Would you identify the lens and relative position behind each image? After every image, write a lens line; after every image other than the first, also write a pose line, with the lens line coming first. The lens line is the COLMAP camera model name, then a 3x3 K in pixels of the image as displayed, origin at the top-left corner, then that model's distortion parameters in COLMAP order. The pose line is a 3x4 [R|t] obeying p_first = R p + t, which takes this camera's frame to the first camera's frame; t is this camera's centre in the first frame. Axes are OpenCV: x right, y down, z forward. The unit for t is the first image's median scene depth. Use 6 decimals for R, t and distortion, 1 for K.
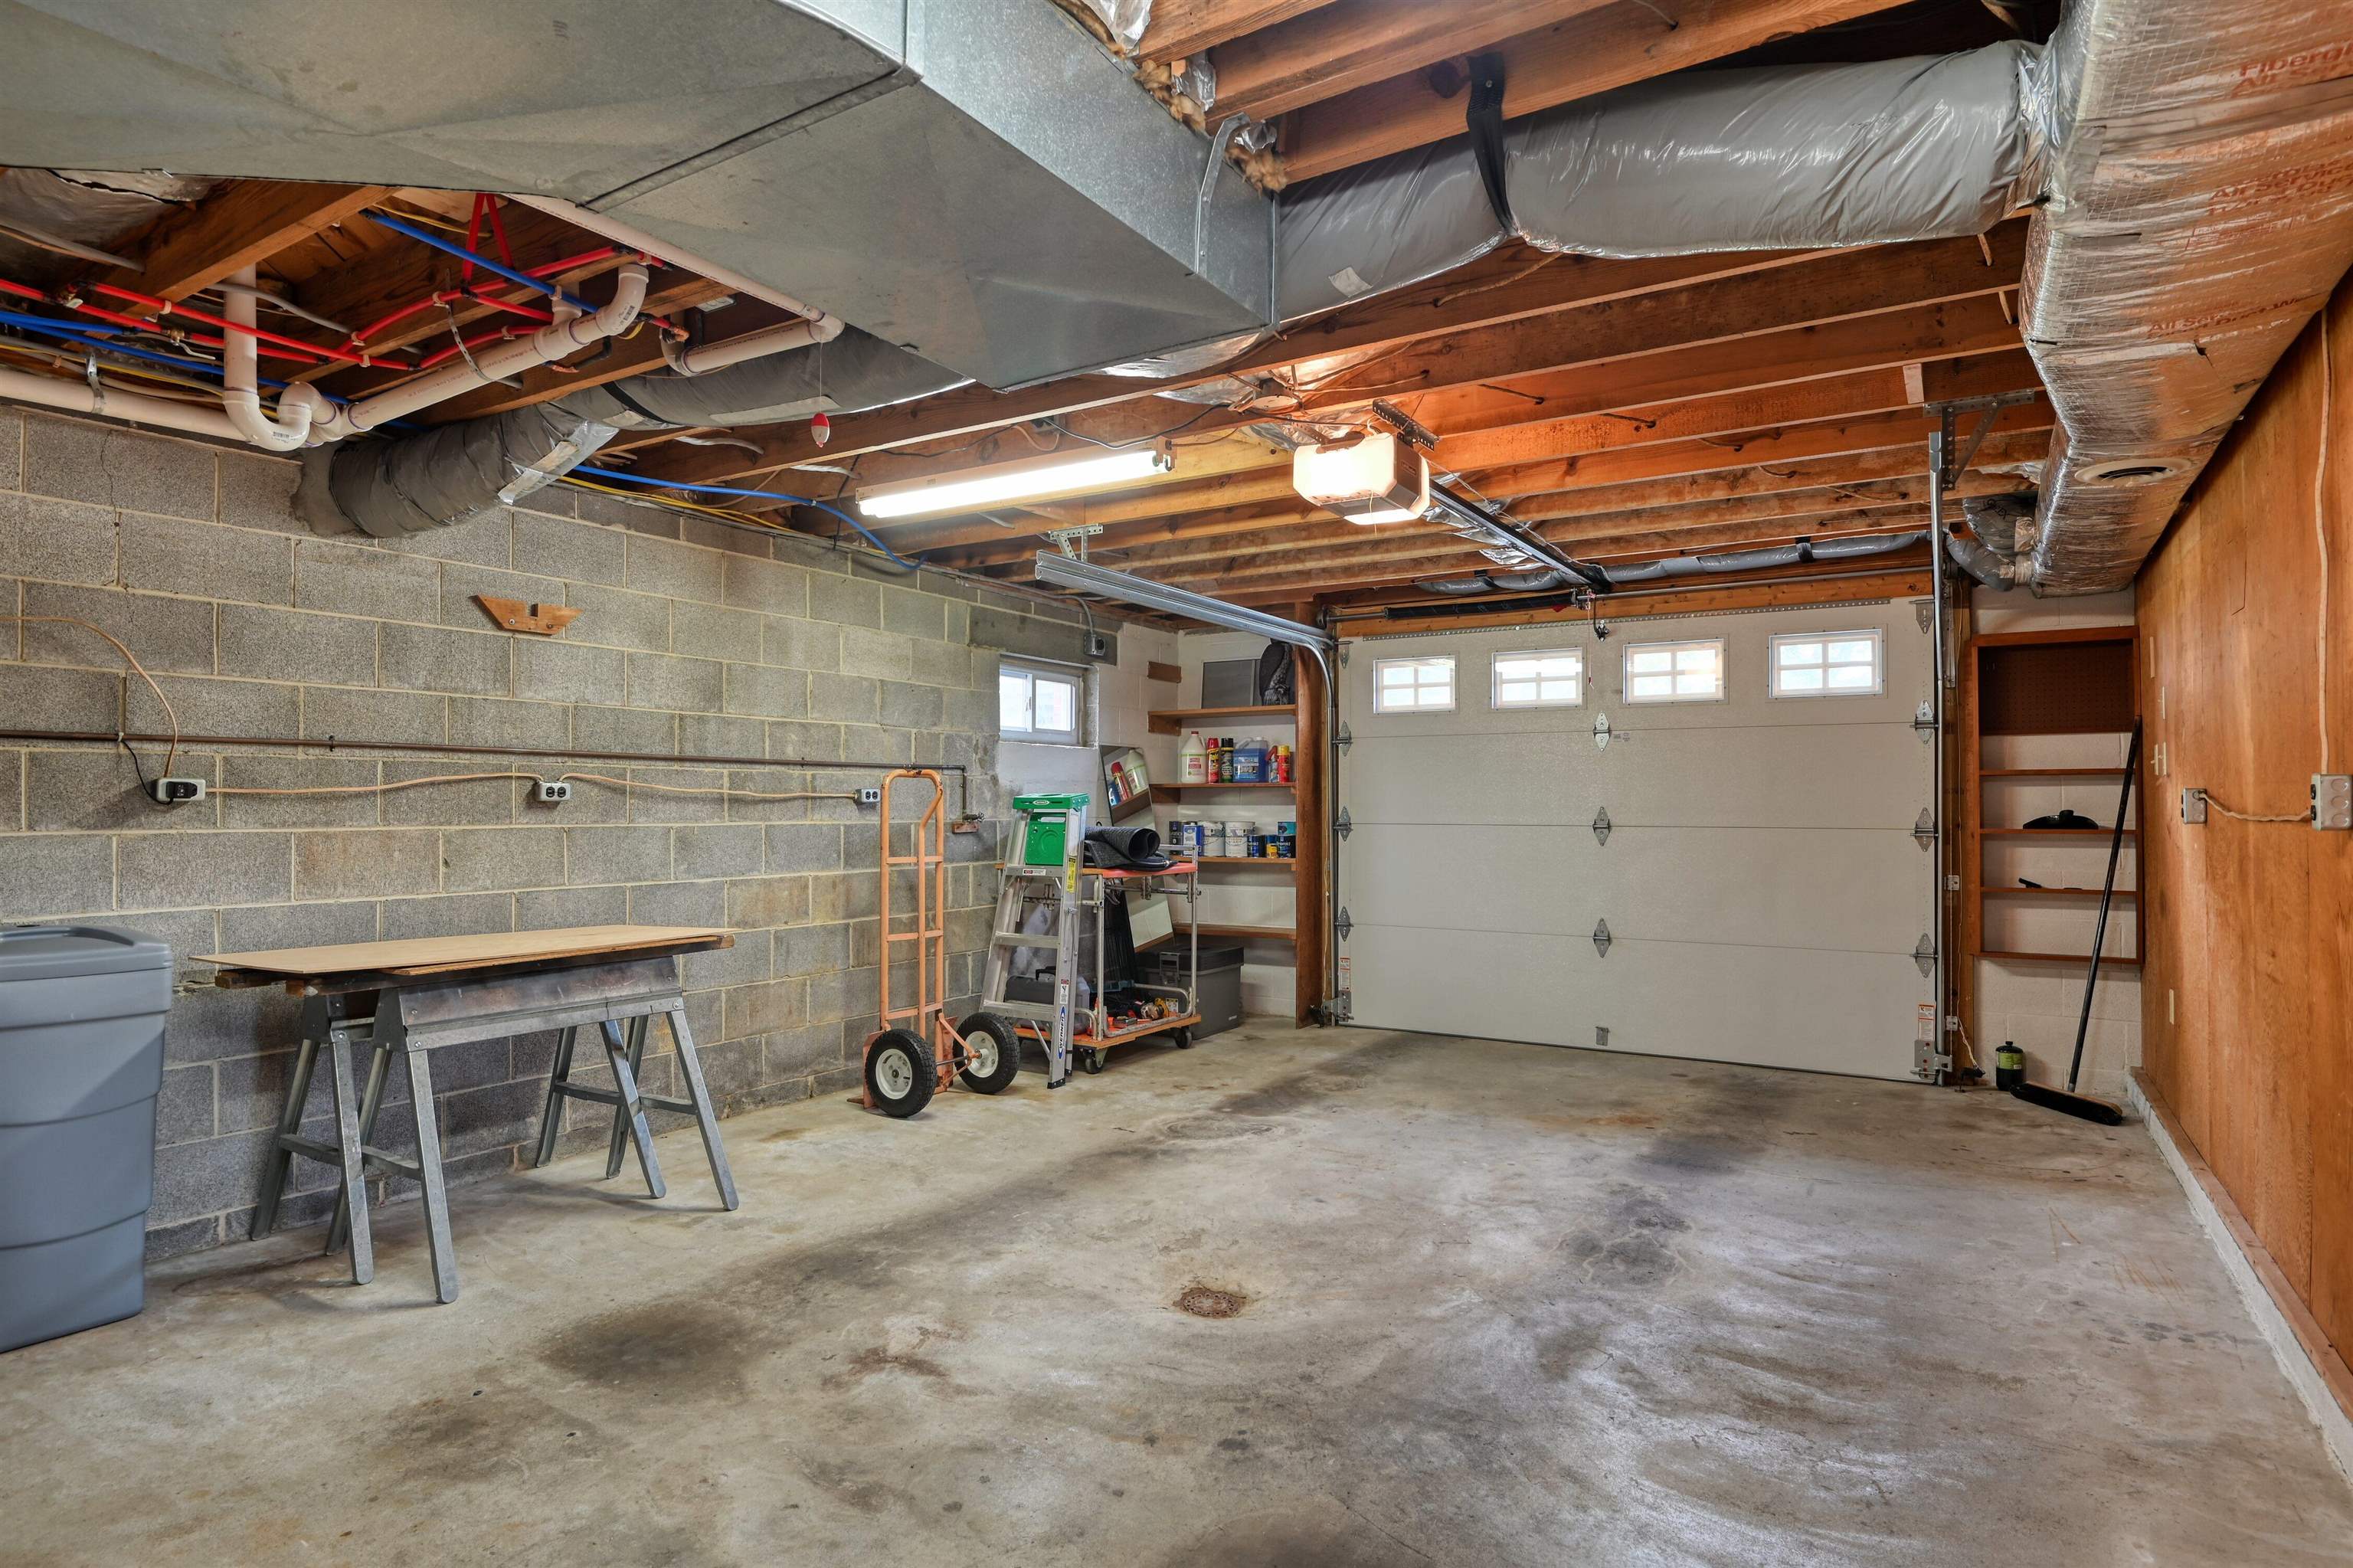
lens RADIAL K [[1257.5, 0, 1181.5], [0, 1257.5, 788.4], [0, 0, 1]] dist [-0.015413, 0.000321]
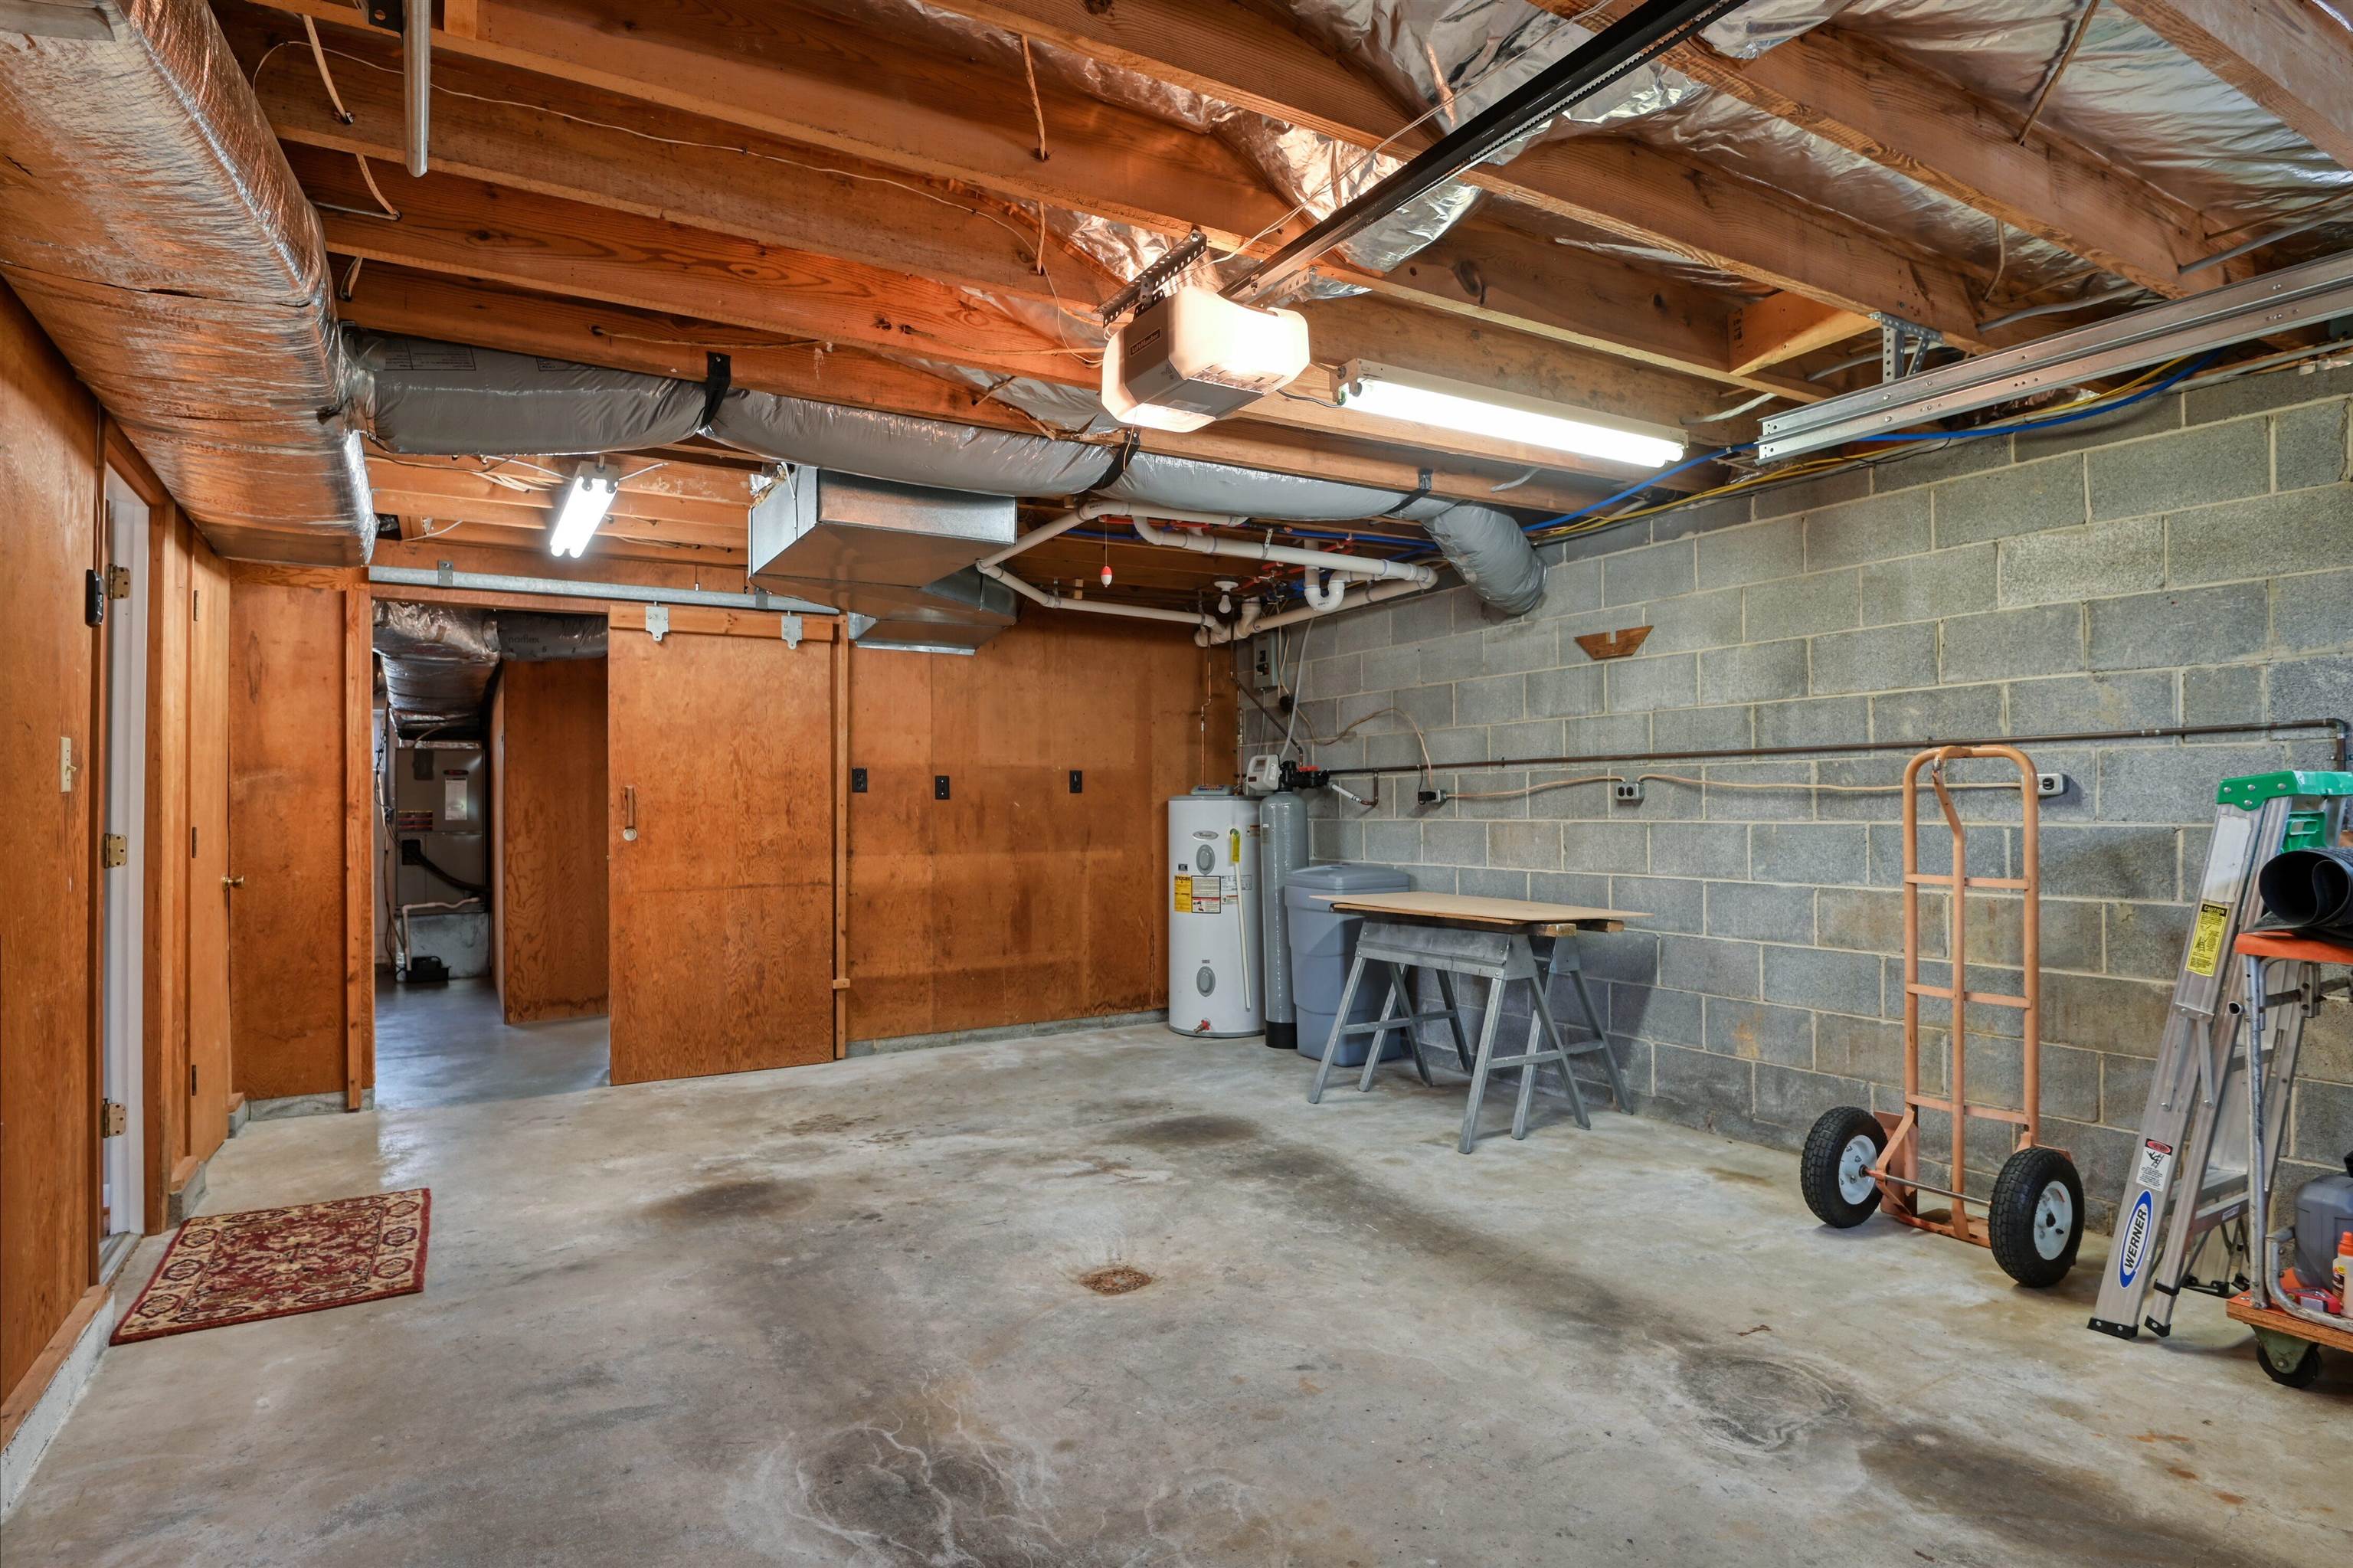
lens RADIAL K [[1257.5, 0, 1184.2], [0, 1257.5, 793.5], [0, 0, 1]] dist [-0.015413, 0.000321]
pose [[-0.465195, -0.004016, -0.885199, 0.690874], [0.021570, 0.999641, -0.015871, 0.013995], [0.884946, -0.026477, -0.464941, 1.150519]]
